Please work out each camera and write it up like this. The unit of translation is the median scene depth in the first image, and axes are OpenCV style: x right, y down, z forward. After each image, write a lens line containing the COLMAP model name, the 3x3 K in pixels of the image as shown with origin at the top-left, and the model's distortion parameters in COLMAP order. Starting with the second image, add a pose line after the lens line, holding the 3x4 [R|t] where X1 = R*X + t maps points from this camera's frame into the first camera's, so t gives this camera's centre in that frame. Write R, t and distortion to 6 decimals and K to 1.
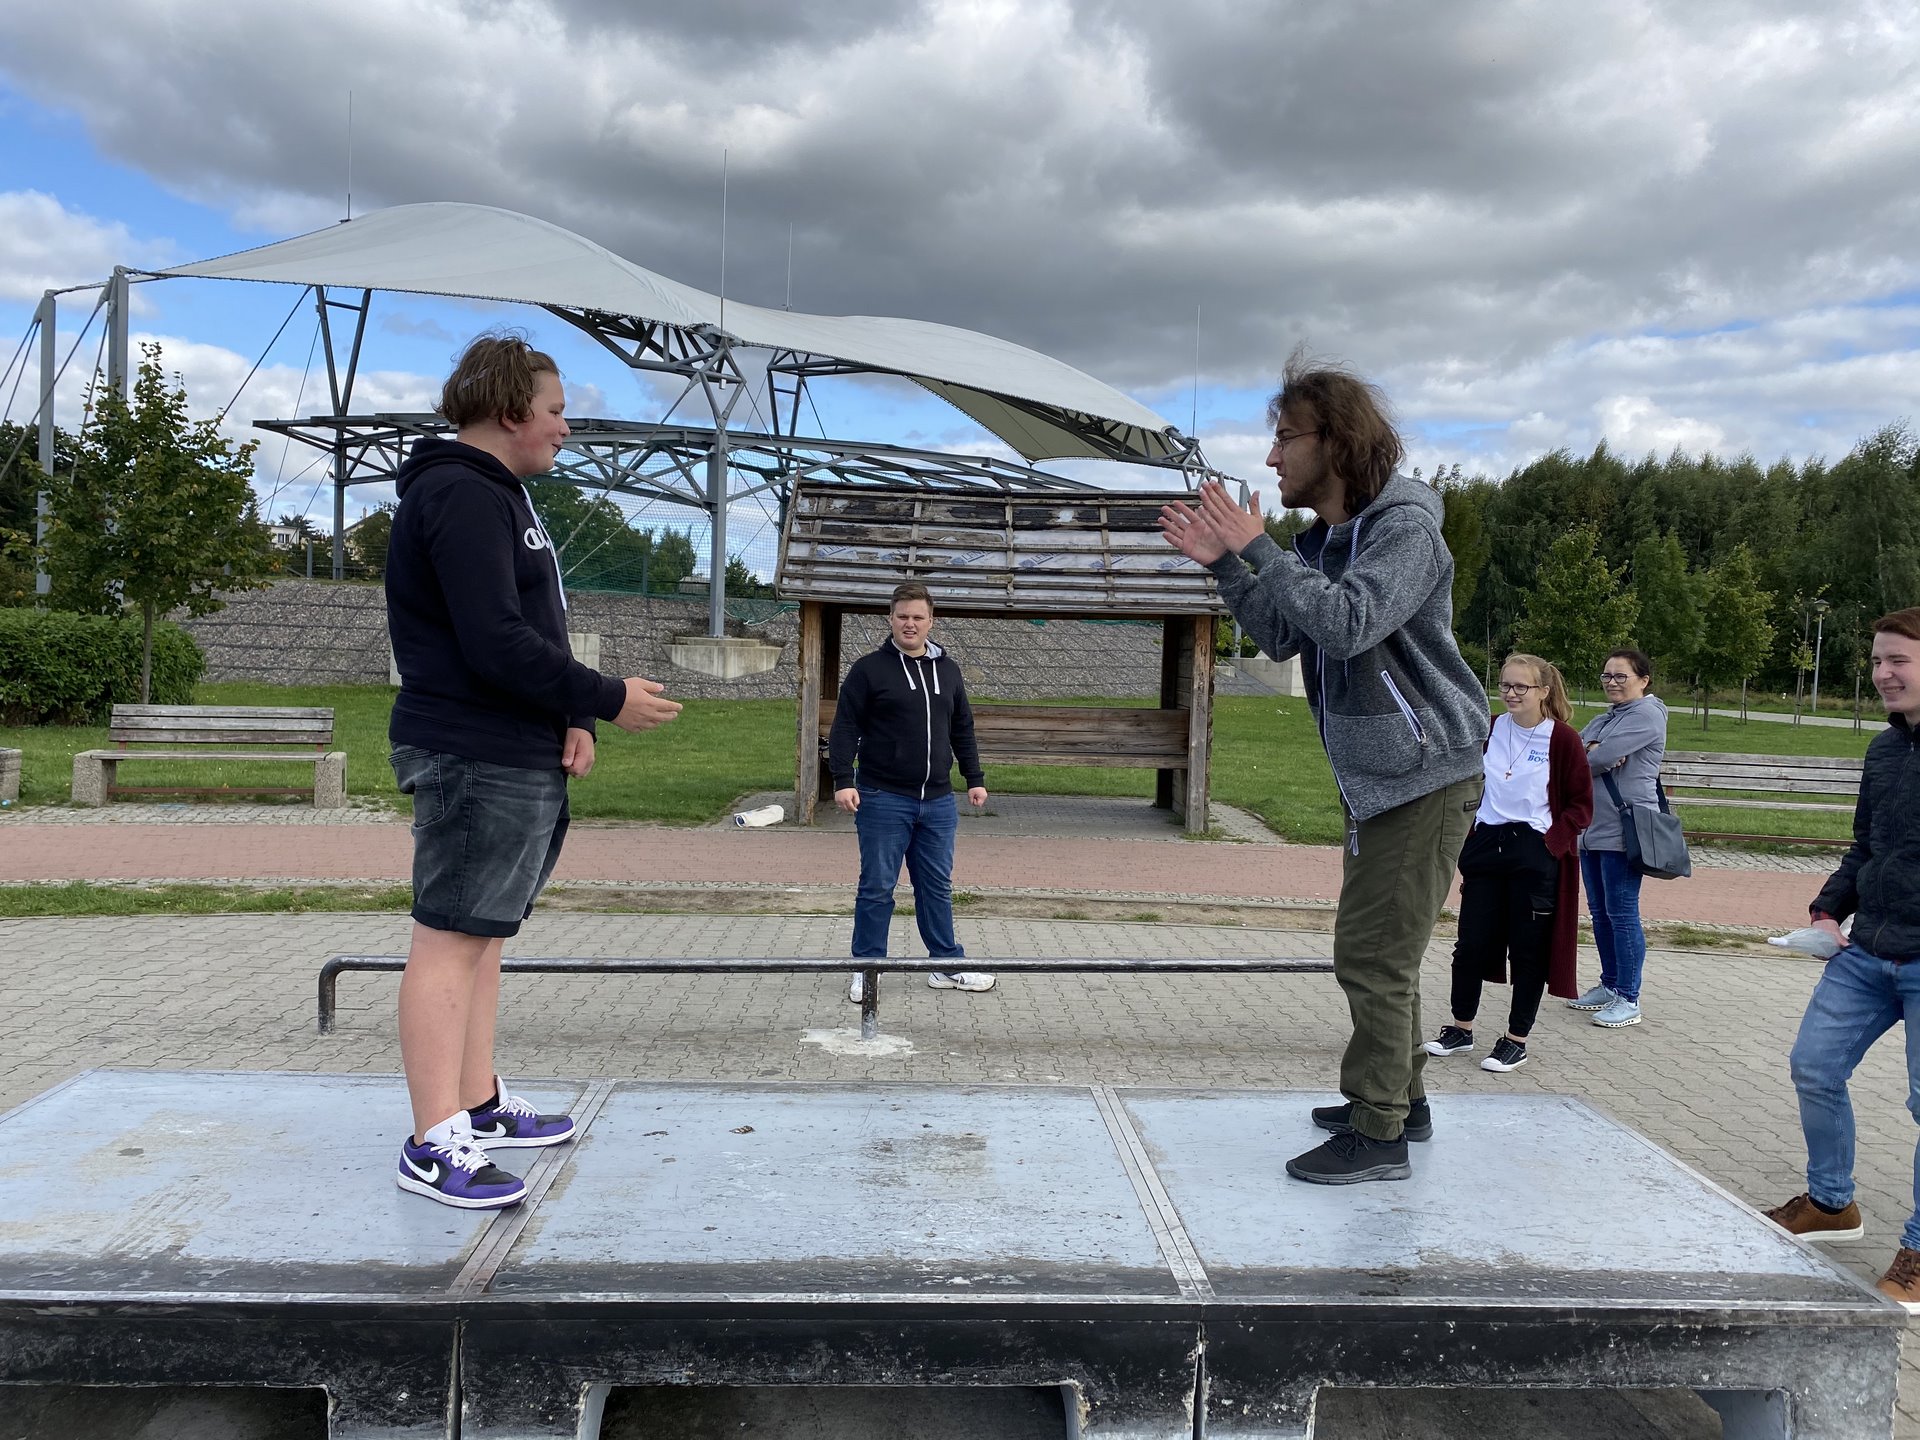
lens RADIAL K [[1433.4, 0, 960.0], [0, 1433.4, 720.0], [0, 0, 1]] dist [0.041206, -0.040774]
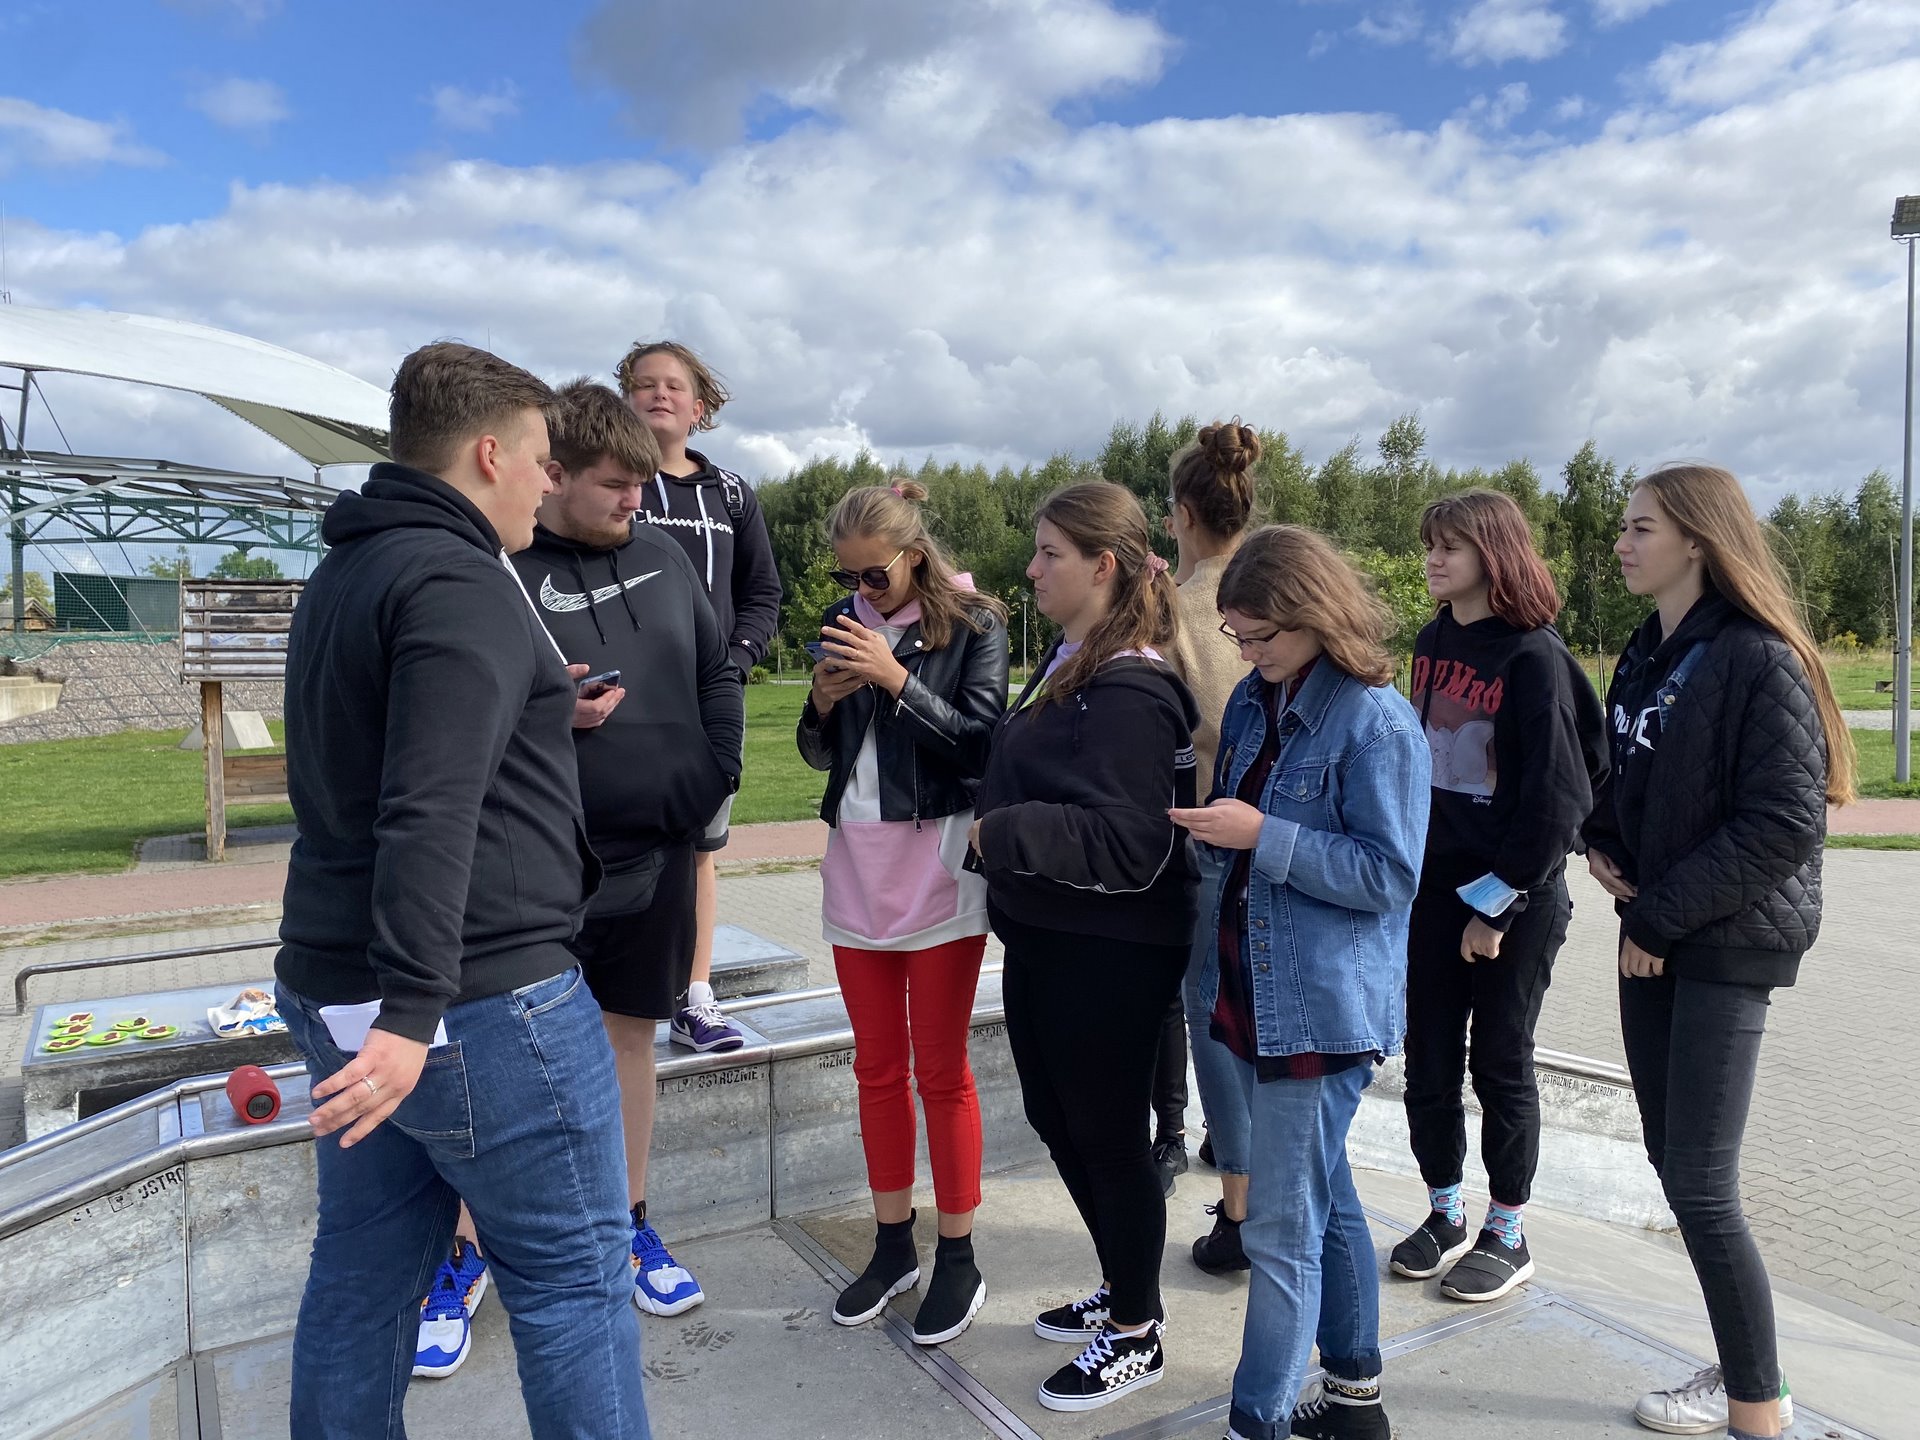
lens RADIAL K [[1433.4, 0, 960.0], [0, 1433.4, 720.0], [0, 0, 1]] dist [0.041206, -0.040774]
pose [[0.890413, -0.068888, 0.449910, -0.088292], [0.065104, 0.997592, 0.023900, -0.035479], [-0.450473, 0.008010, 0.892754, -0.391803]]
